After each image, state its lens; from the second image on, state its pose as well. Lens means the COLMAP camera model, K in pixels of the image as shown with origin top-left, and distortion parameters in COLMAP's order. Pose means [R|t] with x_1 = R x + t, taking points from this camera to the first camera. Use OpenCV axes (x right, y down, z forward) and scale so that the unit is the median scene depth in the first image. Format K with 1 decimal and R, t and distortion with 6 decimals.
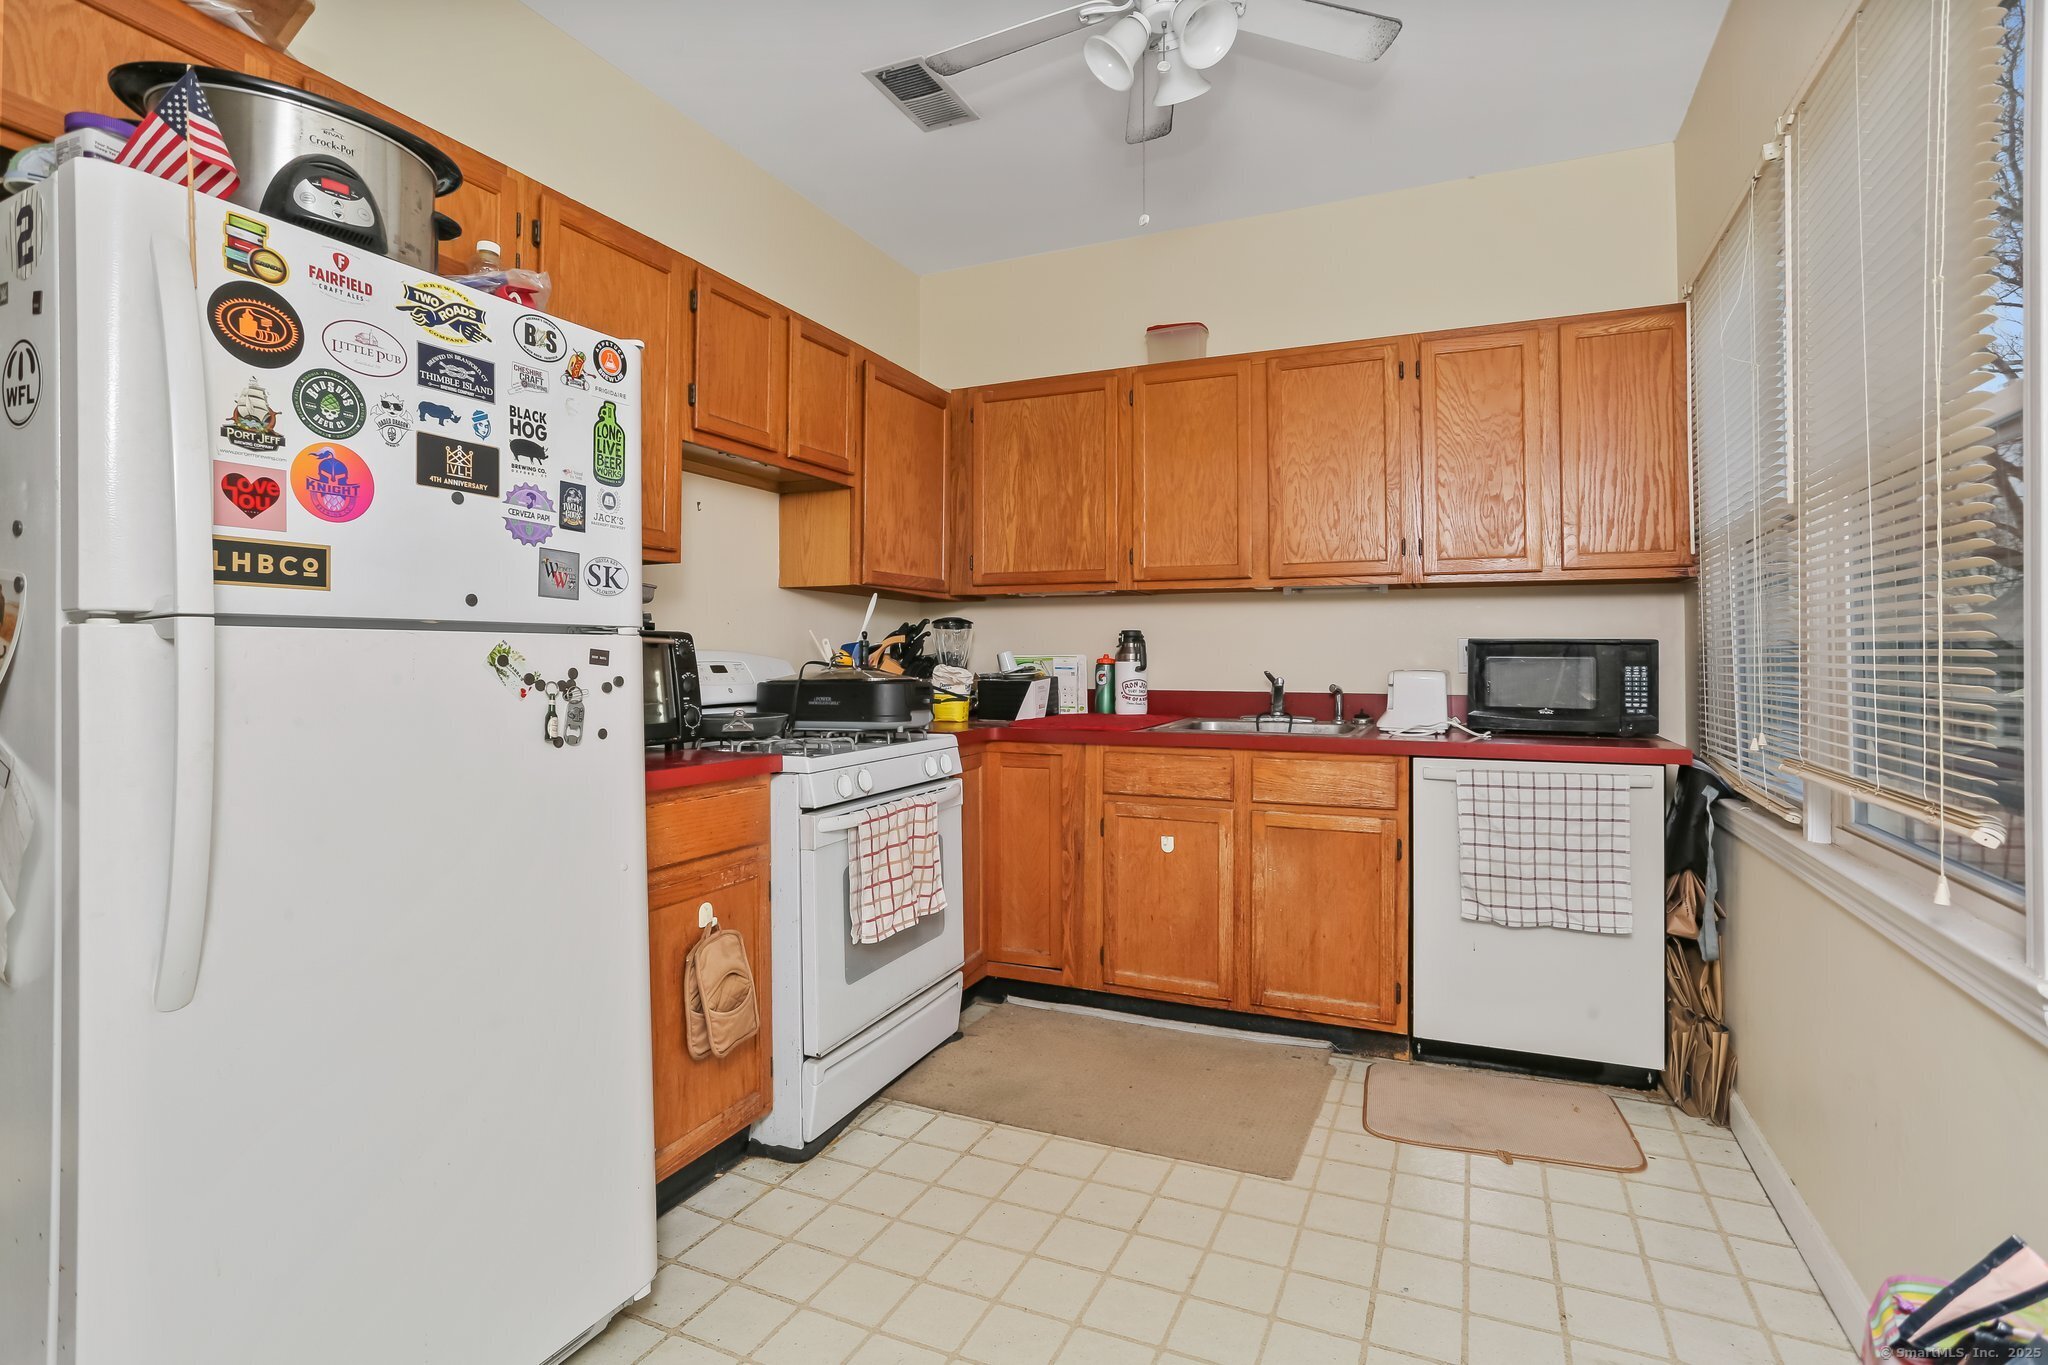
lens RADIAL K [[1007.6, 0, 1016.6], [0, 1007.6, 640.9], [0, 0, 1]] dist [-0.053506, 0.037633]
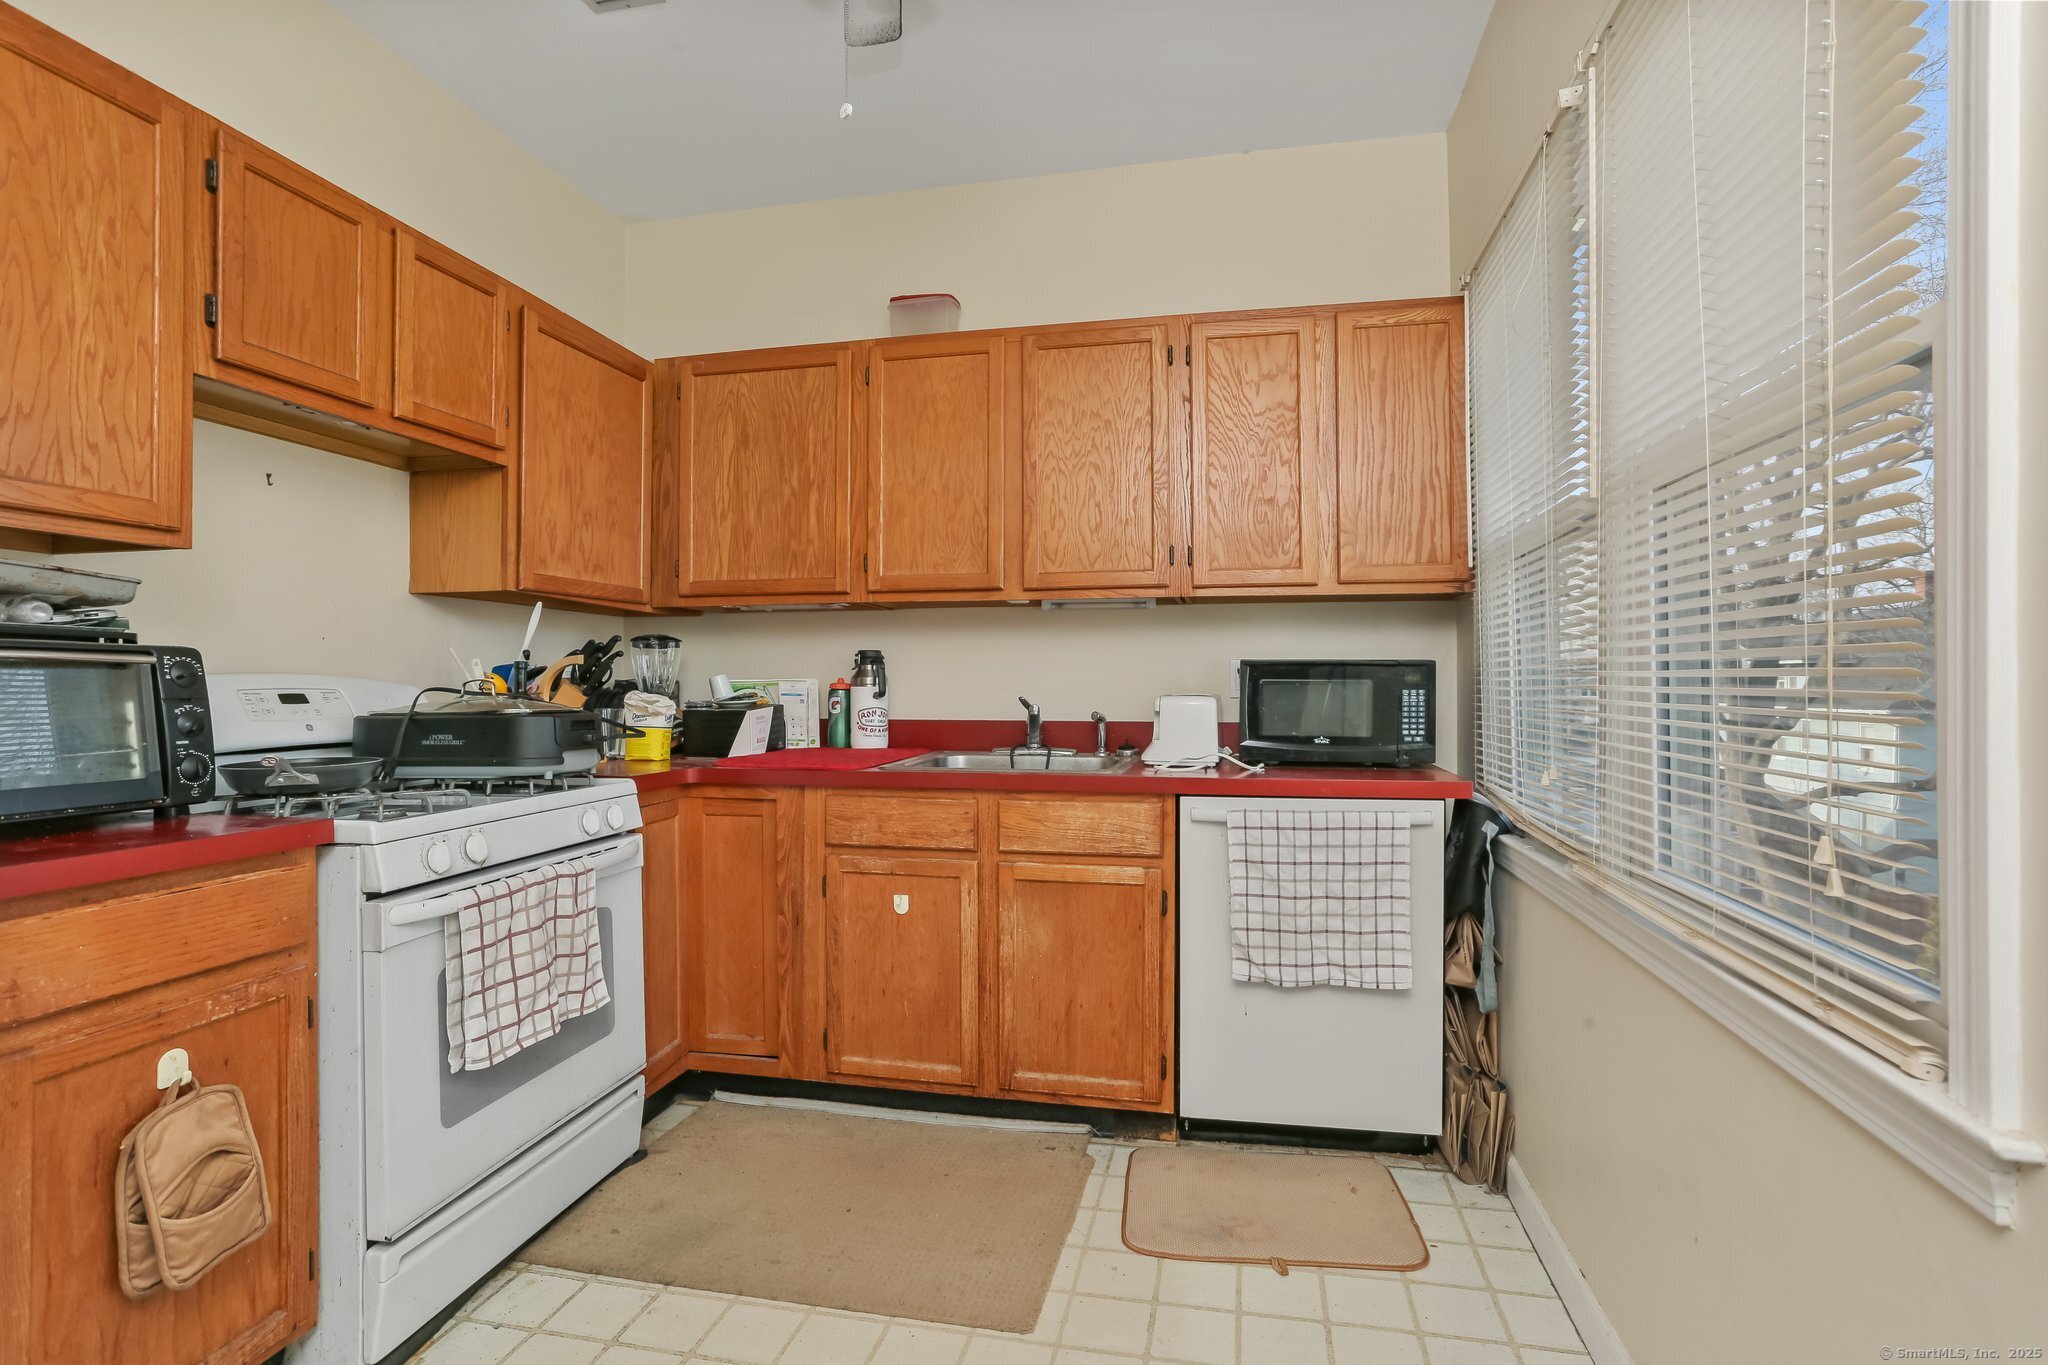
lens RADIAL K [[1003.7, 0, 1024.0], [0, 1003.7, 682.5], [0, 0, 1]] dist [-0.056033, 0.044310]
pose [[0.977440, -0.003256, 0.211187, 0.078081], [-0.000181, 0.999868, 0.016253, 0.004136], [-0.211212, -0.015924, 0.977310, 0.173753]]
